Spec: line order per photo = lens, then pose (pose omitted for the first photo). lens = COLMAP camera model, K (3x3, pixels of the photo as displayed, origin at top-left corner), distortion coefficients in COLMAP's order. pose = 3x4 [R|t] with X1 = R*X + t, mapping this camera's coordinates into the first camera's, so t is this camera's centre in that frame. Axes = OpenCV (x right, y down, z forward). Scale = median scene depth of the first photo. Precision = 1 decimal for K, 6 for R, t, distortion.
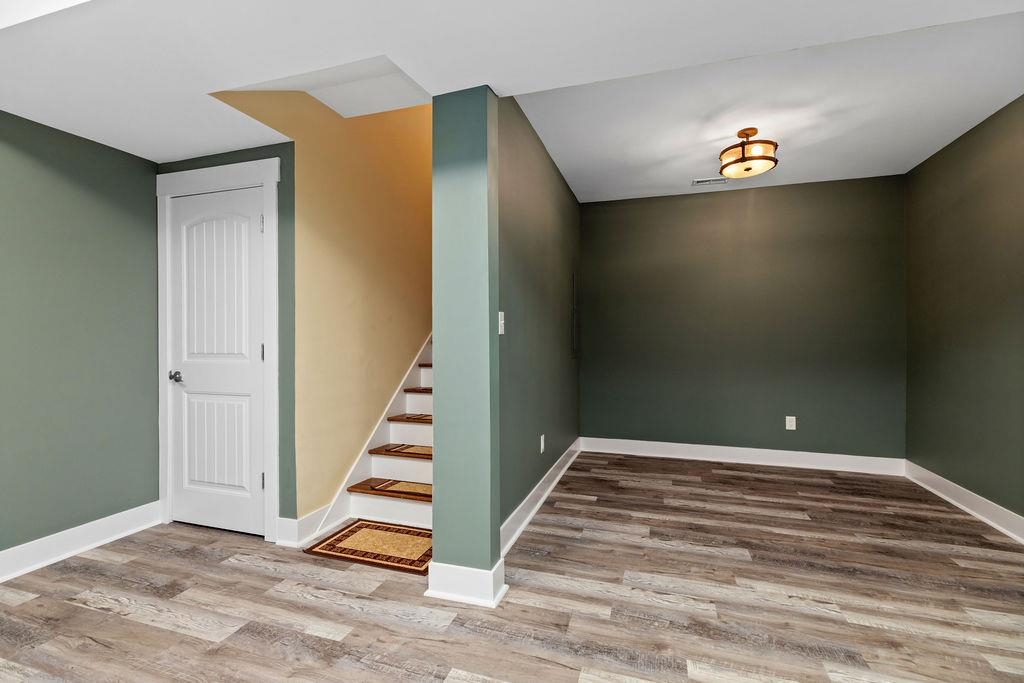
lens RADIAL K [[468.7, 0, 514.4], [0, 468.7, 333.6], [0, 0, 1]] dist [0.003876, -0.000943]
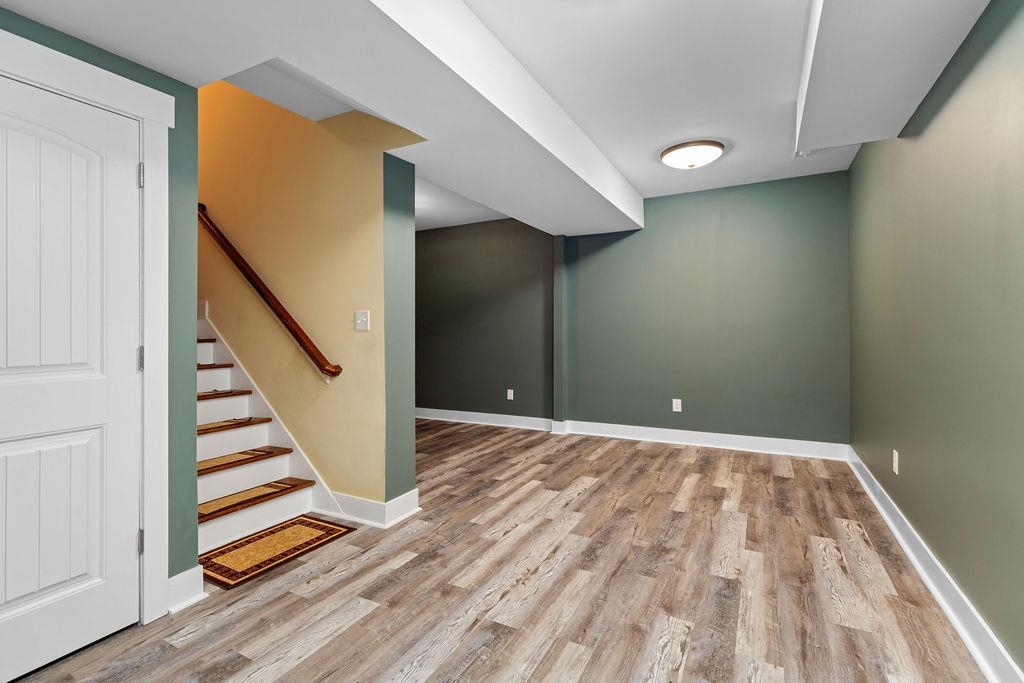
lens RADIAL K [[468.7, 0, 518.7], [0, 468.7, 336.1], [0, 0, 1]] dist [0.003876, -0.000943]
pose [[0.169603, -0.013908, 0.985414, -1.330658], [0.007064, 0.999892, 0.012897, 0.002170], [-0.985487, 0.004773, 0.169682, 0.381973]]
